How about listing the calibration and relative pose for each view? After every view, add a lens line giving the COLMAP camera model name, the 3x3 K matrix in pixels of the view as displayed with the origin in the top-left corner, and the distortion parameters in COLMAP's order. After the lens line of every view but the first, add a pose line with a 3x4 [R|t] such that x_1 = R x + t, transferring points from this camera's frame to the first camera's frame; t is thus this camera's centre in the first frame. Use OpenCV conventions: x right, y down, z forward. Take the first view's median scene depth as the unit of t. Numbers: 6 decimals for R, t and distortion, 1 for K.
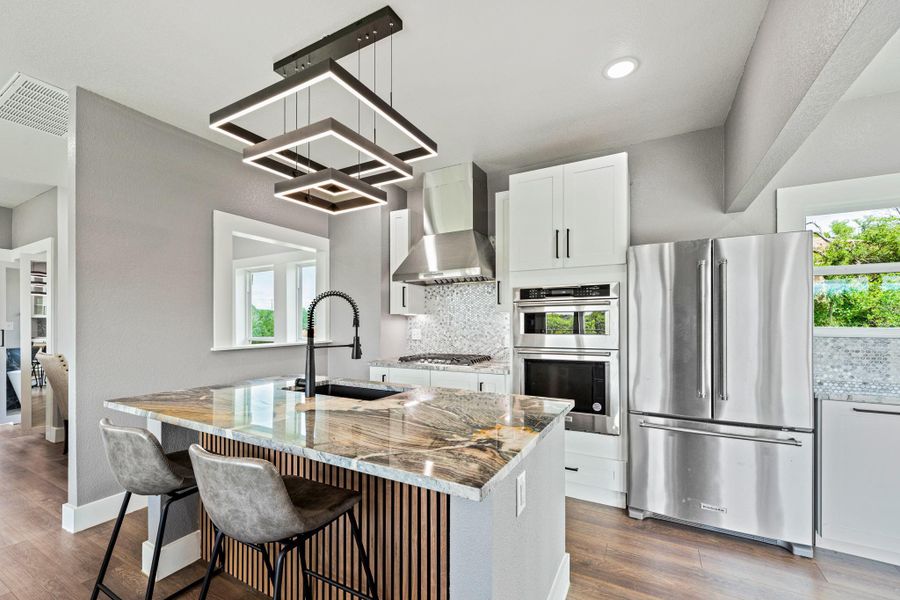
lens RADIAL K [[366.3, 0, 448.0], [0, 366.3, 312.8], [0, 0, 1]] dist [0.006443, -0.000004]
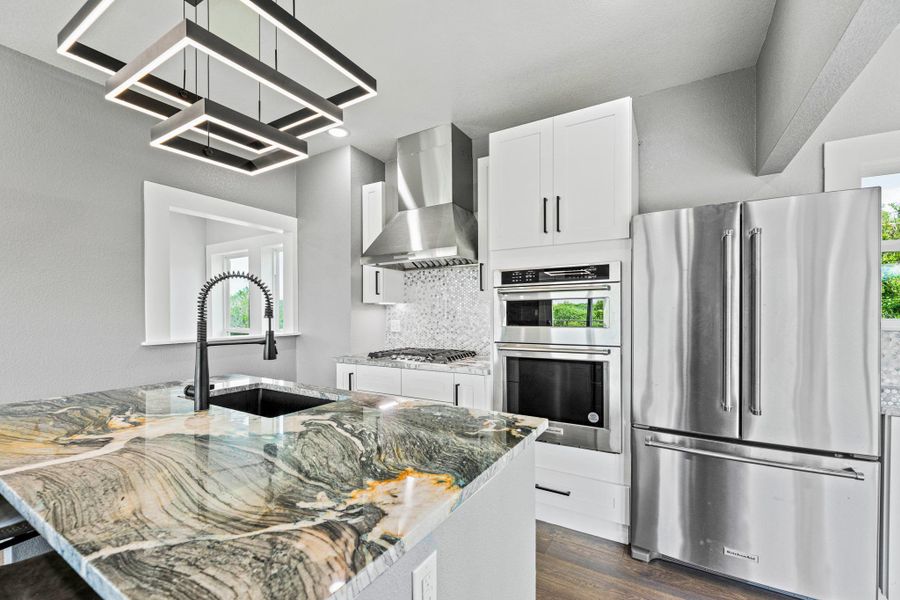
lens RADIAL K [[371.3, 0, 451.9], [0, 371.3, 305.3], [0, 0, 1]] dist [0.000664, 0.000047]
pose [[0.999501, -0.000421, -0.031581, 0.128622], [0.000637, 0.999976, 0.006834, 0.005396], [0.031577, -0.006851, 0.999478, 0.188741]]
